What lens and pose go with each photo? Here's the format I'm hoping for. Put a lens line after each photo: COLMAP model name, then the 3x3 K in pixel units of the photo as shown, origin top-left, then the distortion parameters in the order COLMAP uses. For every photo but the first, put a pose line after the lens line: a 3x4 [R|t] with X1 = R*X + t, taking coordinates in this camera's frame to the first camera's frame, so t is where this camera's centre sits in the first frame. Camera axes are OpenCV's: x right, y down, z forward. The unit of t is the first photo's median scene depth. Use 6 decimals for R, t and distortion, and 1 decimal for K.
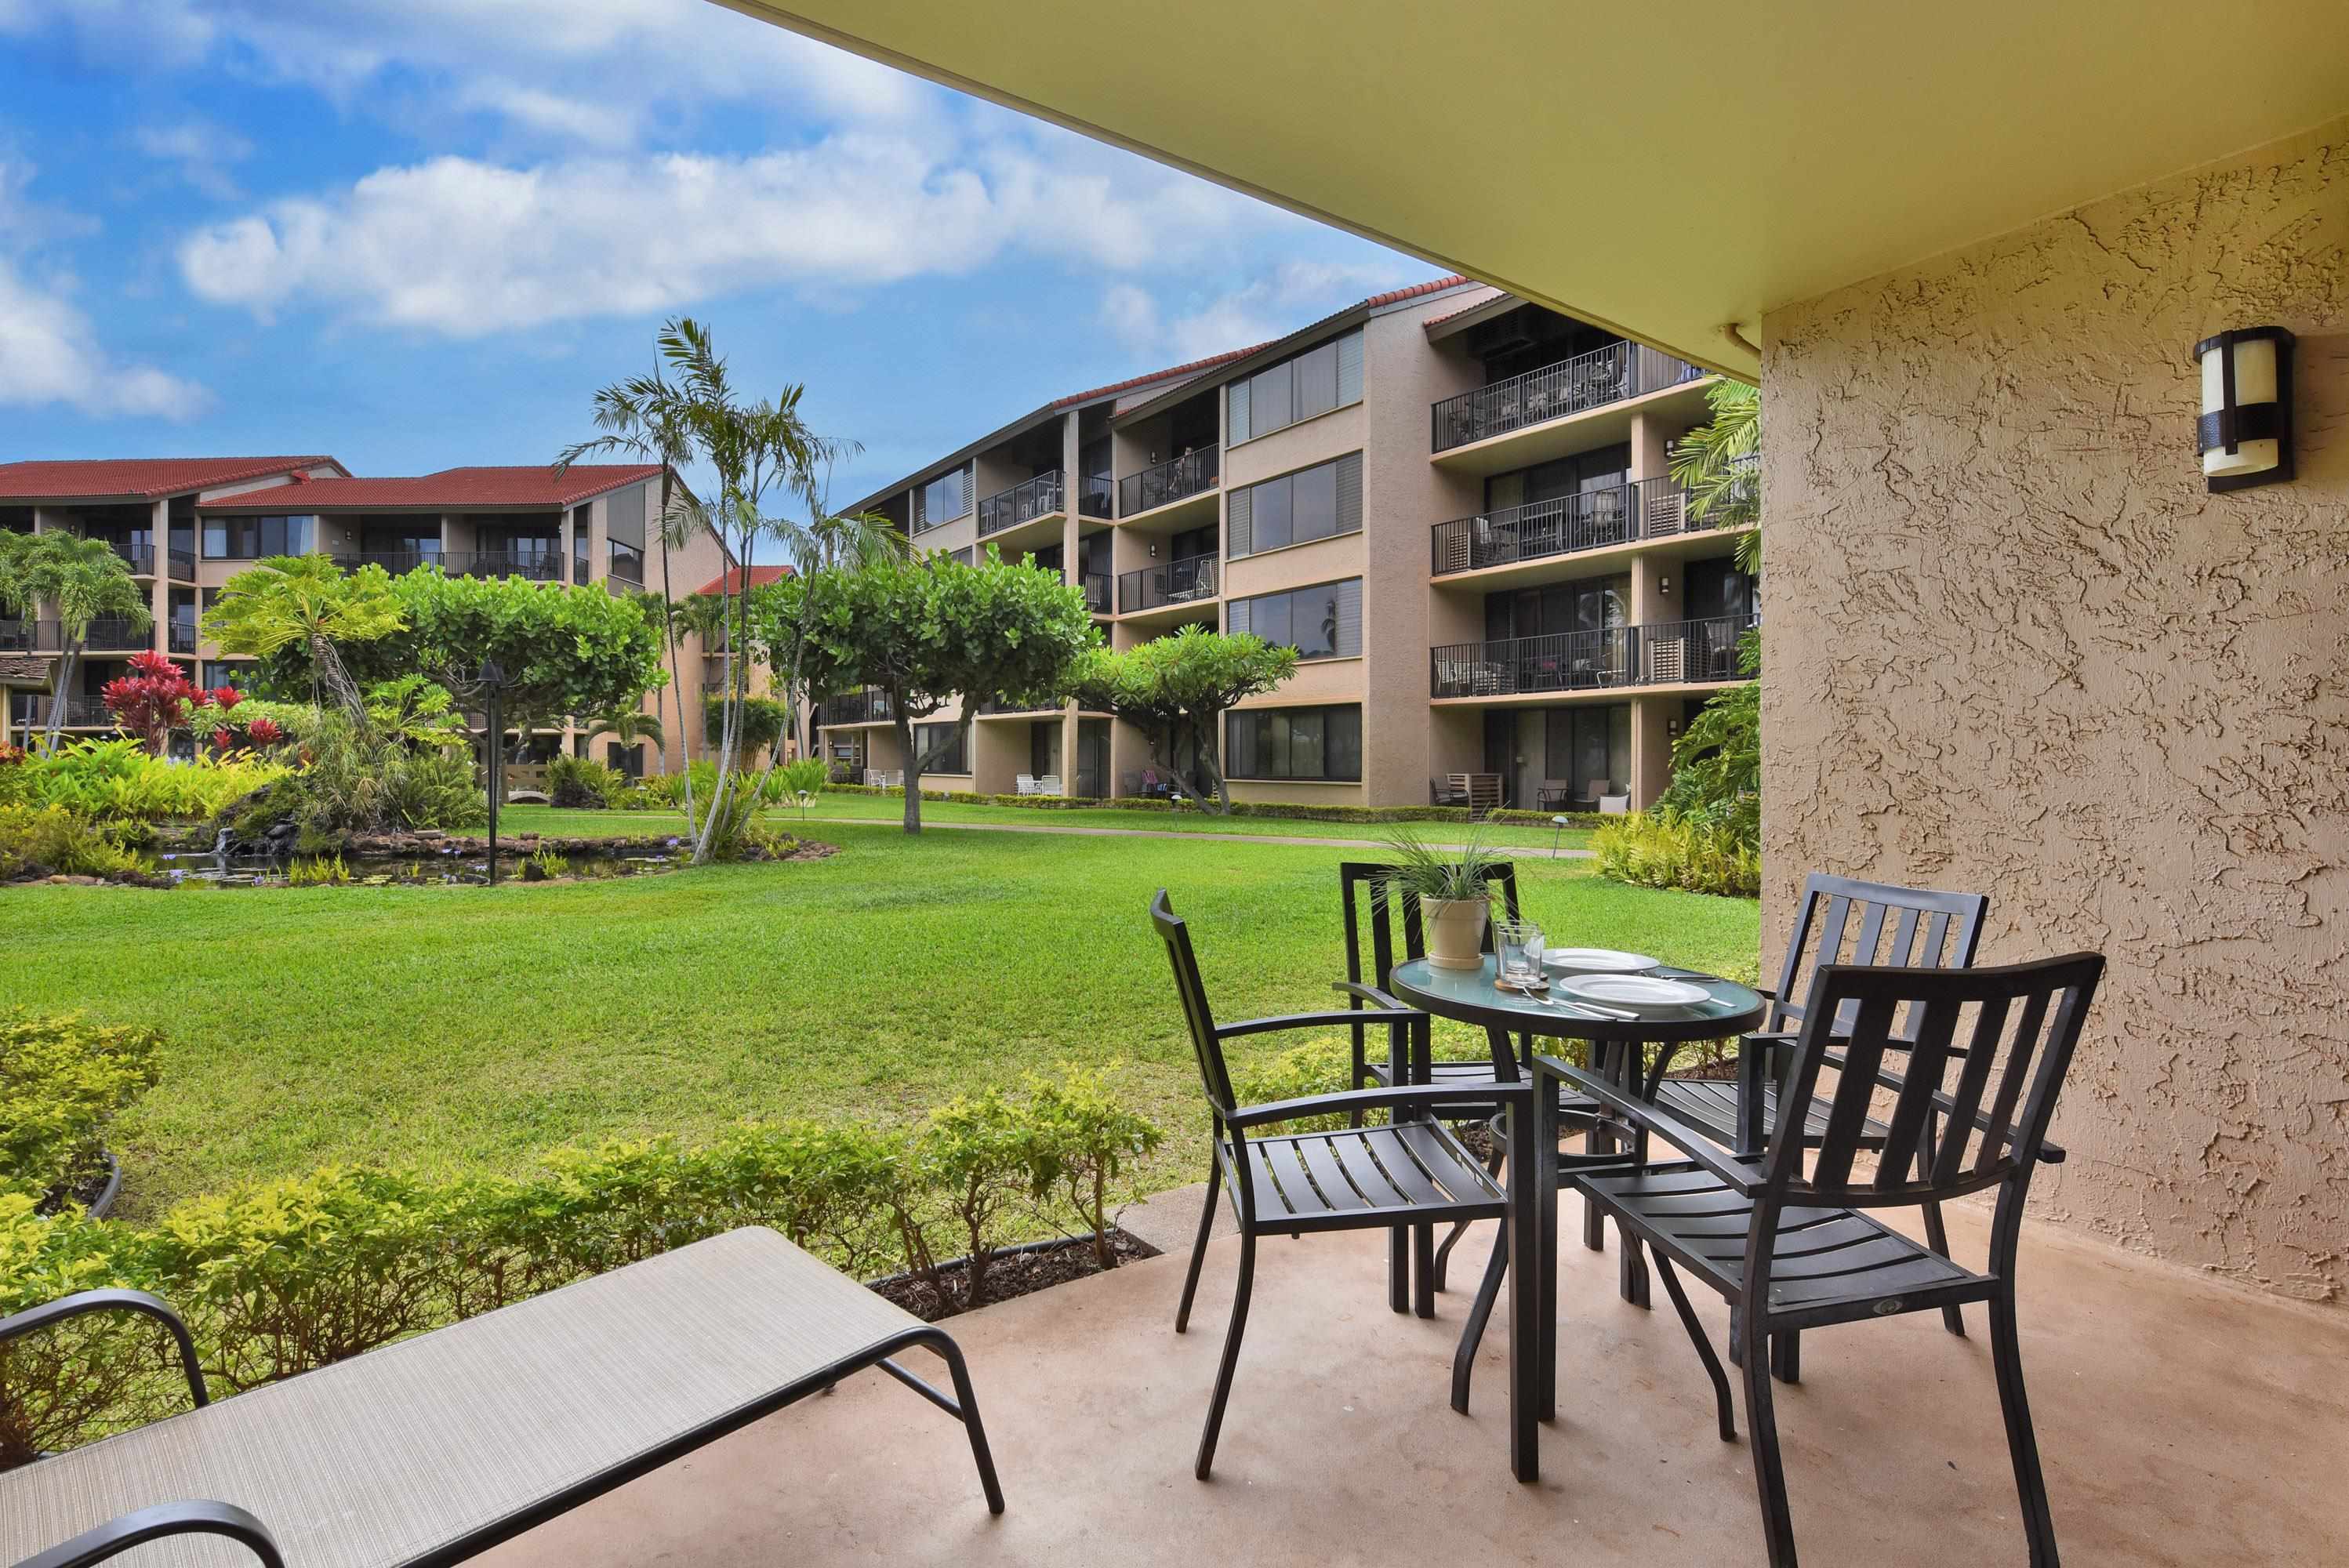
lens RADIAL K [[1085.8, 0, 1228.9], [0, 1085.8, 769.7], [0, 0, 1]] dist [0.000833, -0.000489]
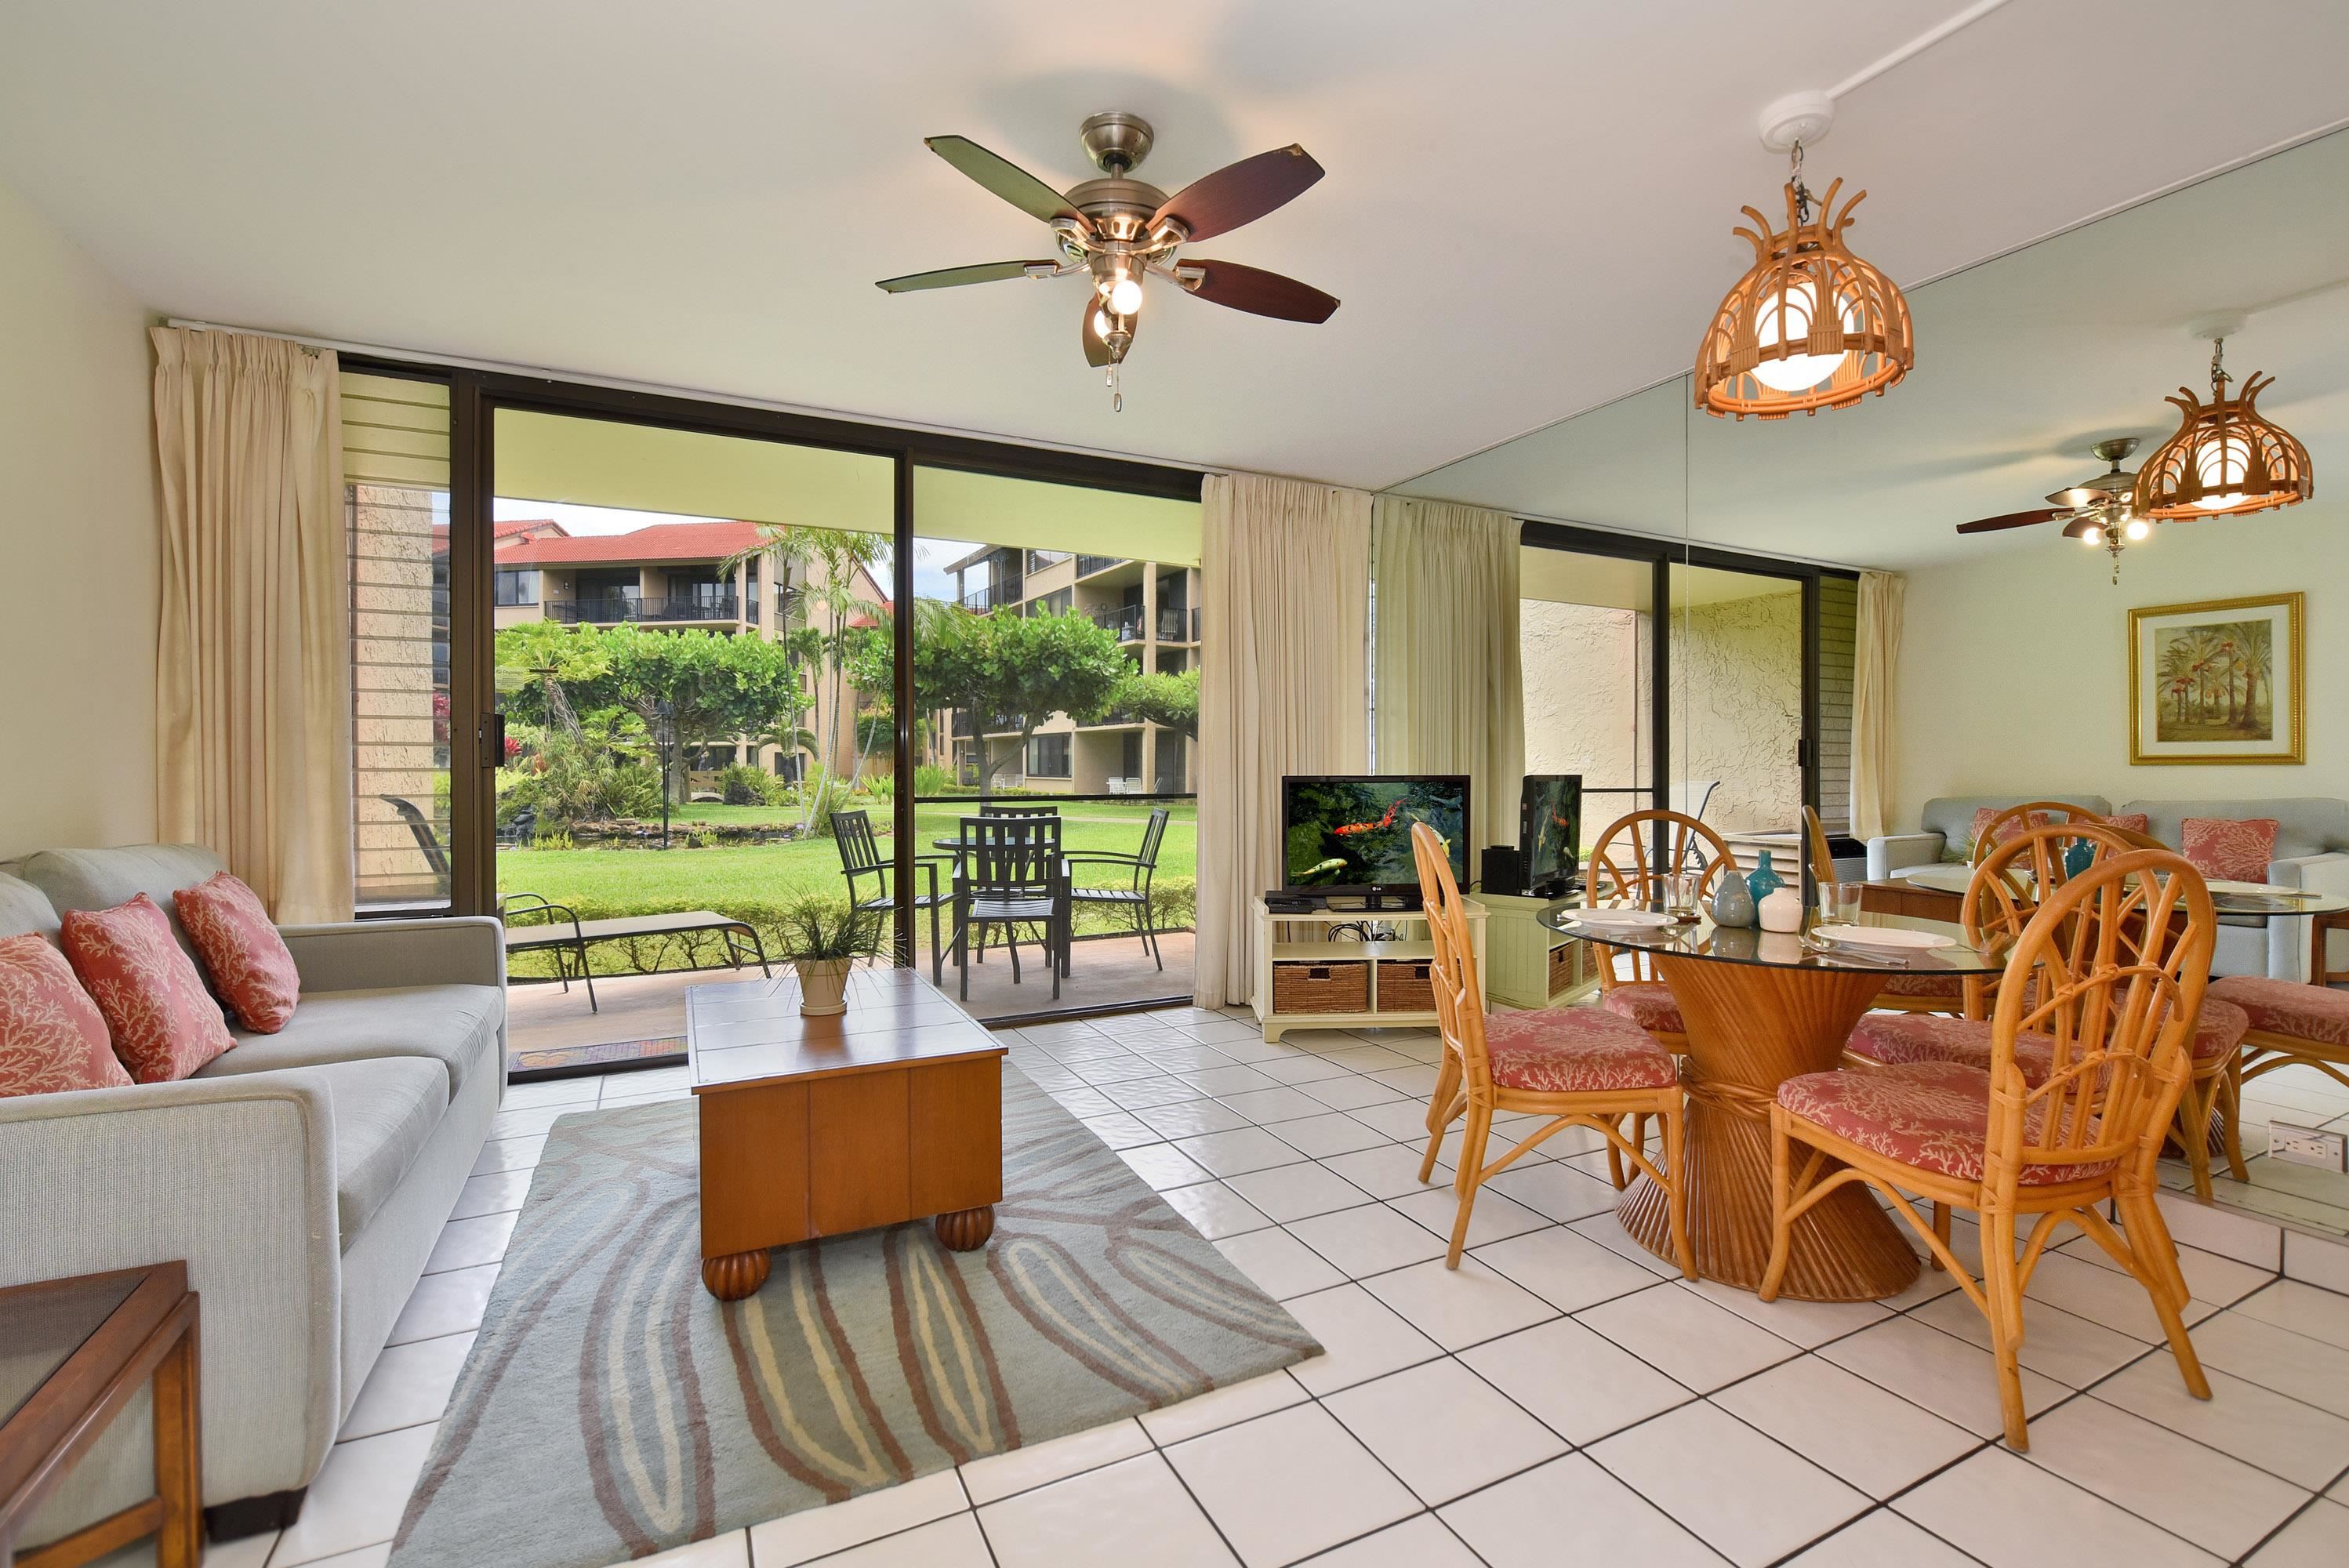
lens RADIAL K [[1046.3, 0, 1357.4], [0, 1046.3, 758.7], [0, 0, 1]] dist [-0.018067, 0.002896]
pose [[0.999658, -0.007017, -0.025180, 0.177470], [0.006665, 0.999879, -0.014039, 0.003725], [0.025275, 0.013867, 0.999584, -0.232356]]
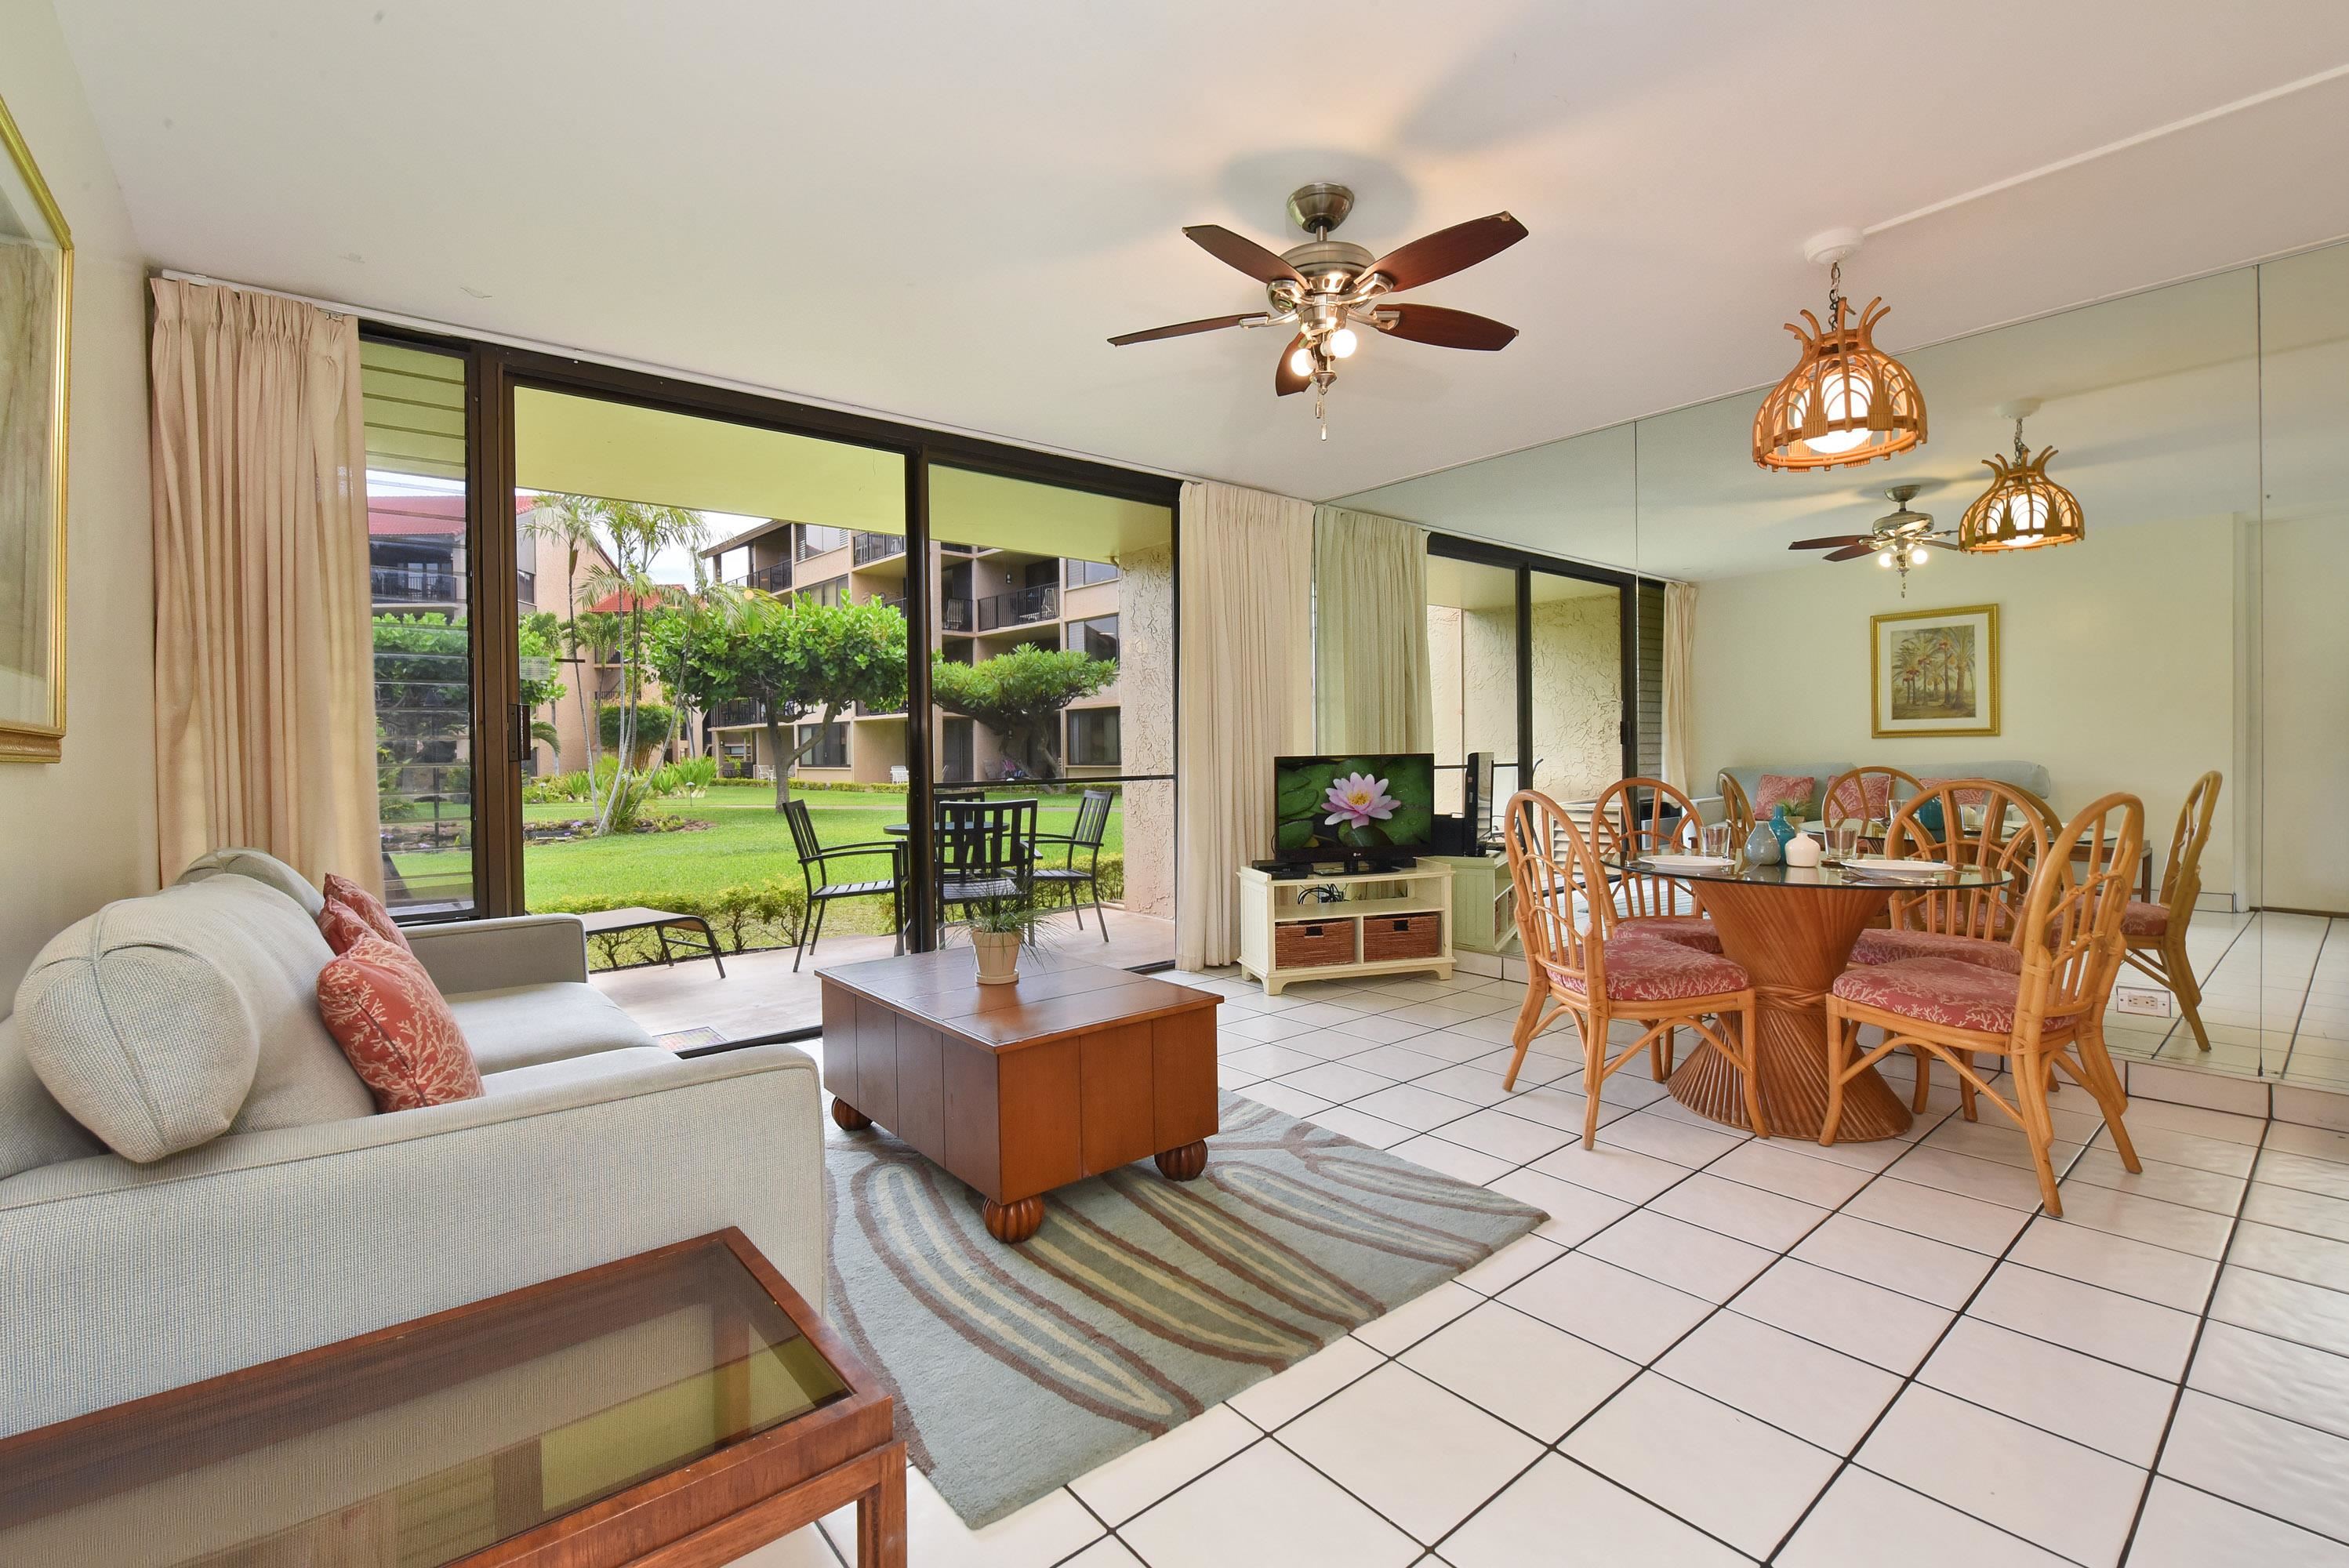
lens RADIAL K [[981.5, 0, 1324.0], [0, 981.5, 746.4], [0, 0, 1]] dist [-0.011141, -0.001845]
pose [[0.981289, -0.021892, 0.191294, 0.109596], [0.023760, 0.999690, -0.007478, 0.003690], [-0.191071, 0.011883, 0.981504, -0.243585]]
